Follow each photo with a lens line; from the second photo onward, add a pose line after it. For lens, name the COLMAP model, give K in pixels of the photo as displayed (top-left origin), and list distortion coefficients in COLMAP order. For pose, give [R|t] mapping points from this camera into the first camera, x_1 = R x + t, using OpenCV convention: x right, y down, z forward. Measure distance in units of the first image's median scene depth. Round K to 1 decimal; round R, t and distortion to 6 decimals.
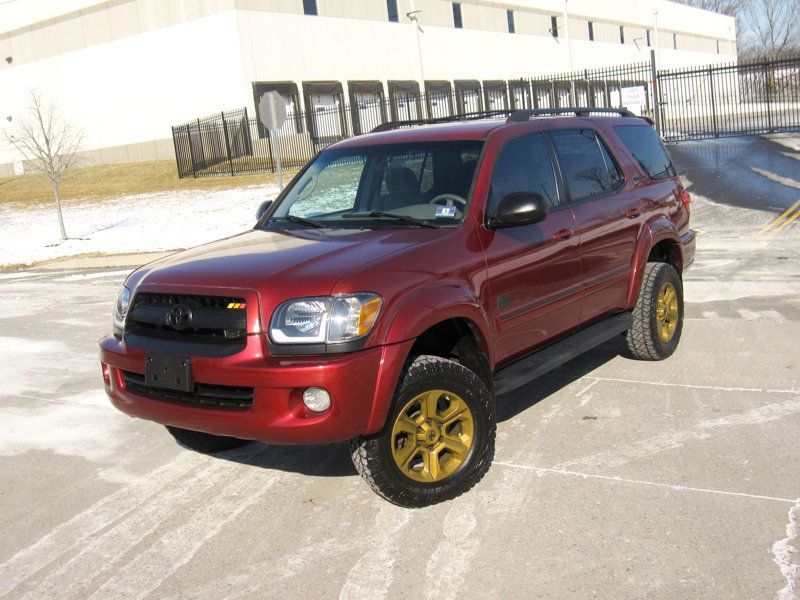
lens RADIAL K [[929.0, 0, 400.0], [0, 929.0, 300.0], [0, 0, 1]] dist [-0.089732, -0.011579]
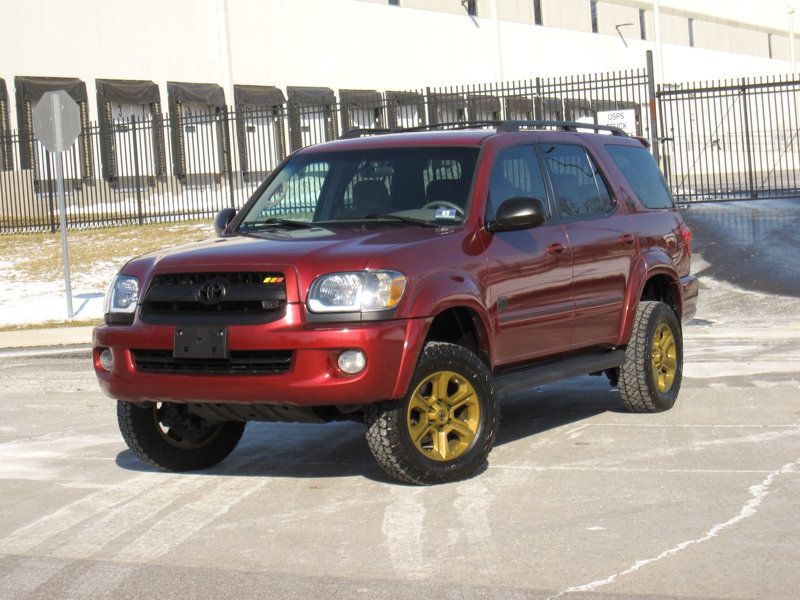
lens RADIAL K [[1917.5, 0, 400.0], [0, 1917.5, 300.0], [0, 0, 1]] dist [-0.113690, -0.191250]
pose [[0.990192, 0.032046, 0.135987, -0.205282], [-0.015094, 0.992179, -0.123904, 0.187792], [-0.138894, 0.120636, 0.982932, -0.751258]]
